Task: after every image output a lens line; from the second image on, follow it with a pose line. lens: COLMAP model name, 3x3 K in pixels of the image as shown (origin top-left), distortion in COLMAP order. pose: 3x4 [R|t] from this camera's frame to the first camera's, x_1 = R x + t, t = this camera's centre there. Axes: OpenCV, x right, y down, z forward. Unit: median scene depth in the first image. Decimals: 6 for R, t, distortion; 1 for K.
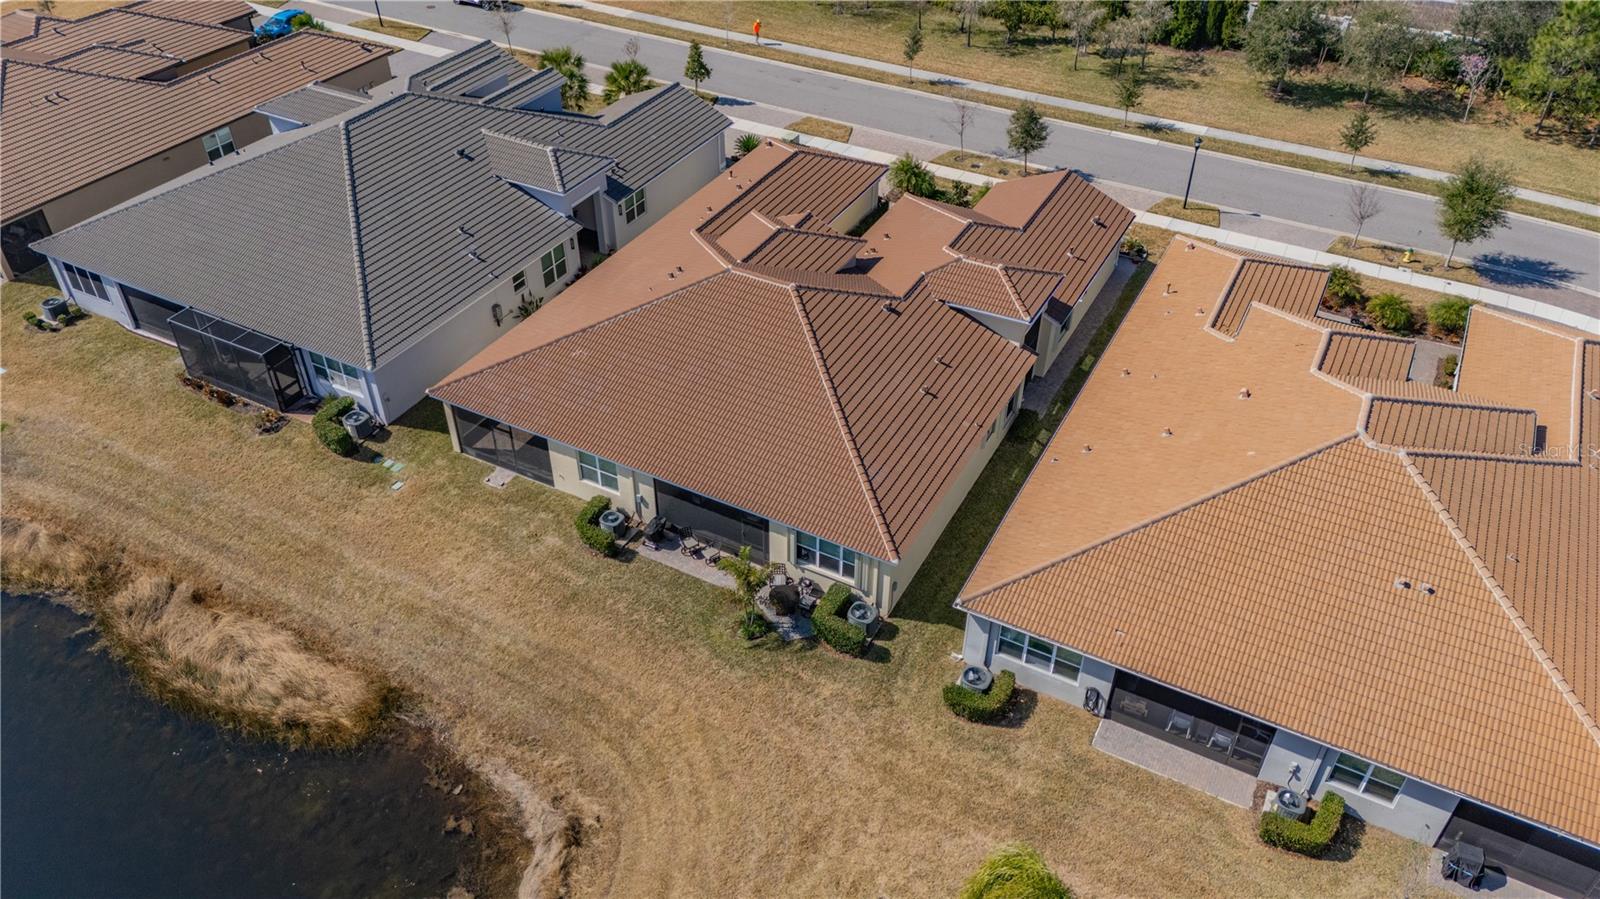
lens RADIAL K [[1172.4, 0, 800.0], [0, 1172.4, 449.5], [0, 0, 1]] dist [0.089532, -0.116951]
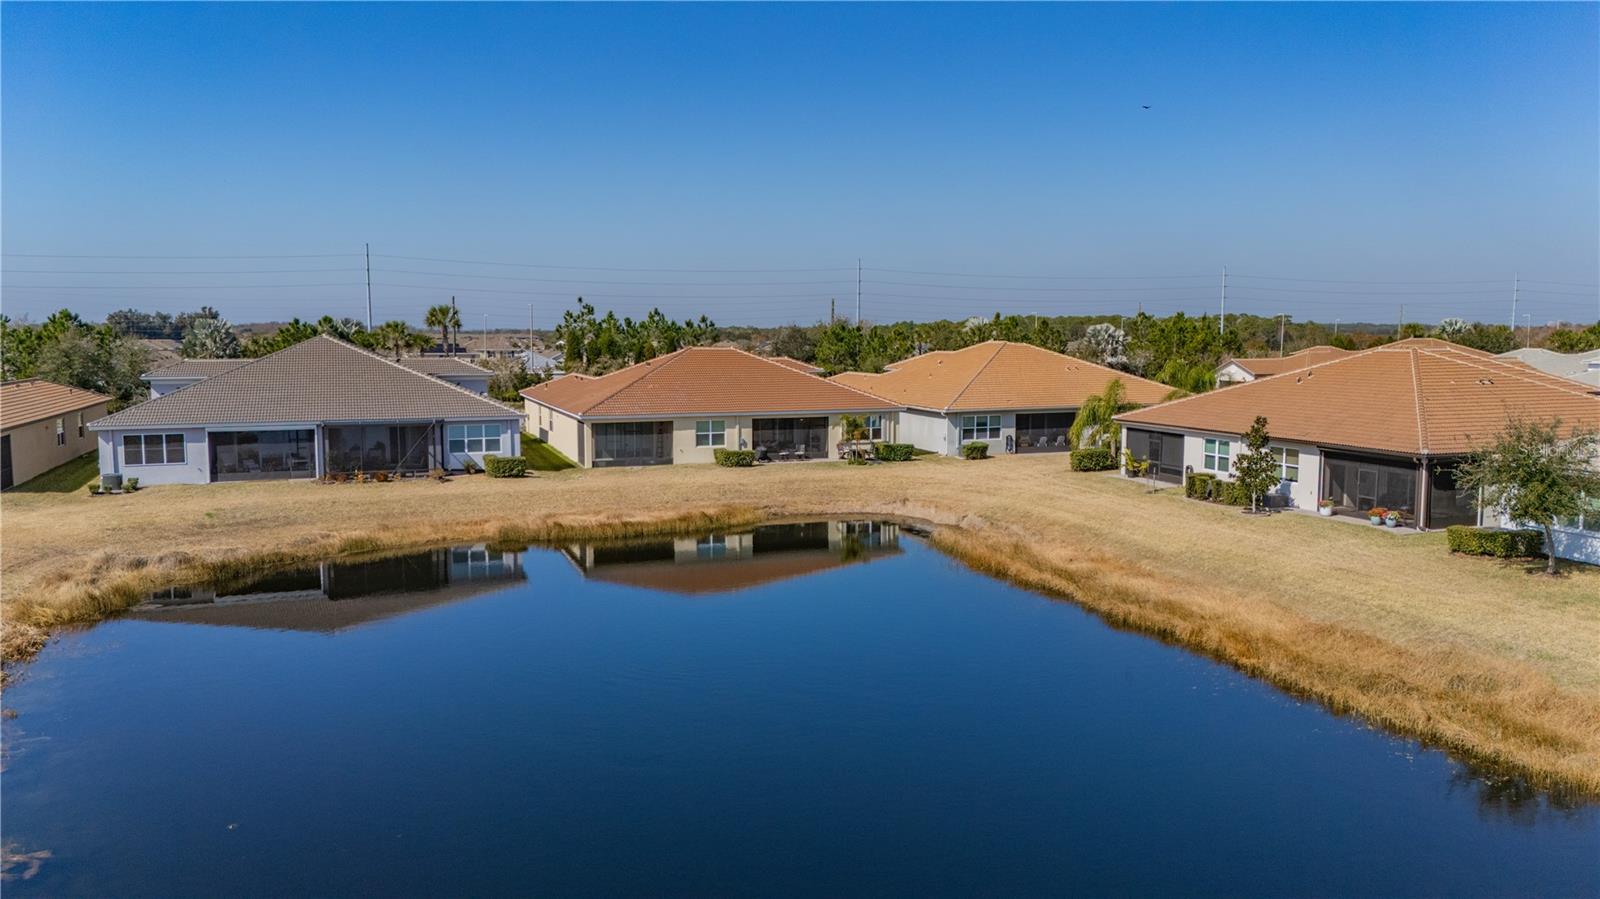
lens RADIAL K [[1172.4, 0, 800.0], [0, 1172.4, 449.5], [0, 0, 1]] dist [0.089532, -0.116951]
pose [[0.665956, -0.083635, 0.741288, -1.349631], [0.470685, 0.818039, -0.330558, 0.655395], [-0.578756, 0.569050, 0.584143, 0.046292]]
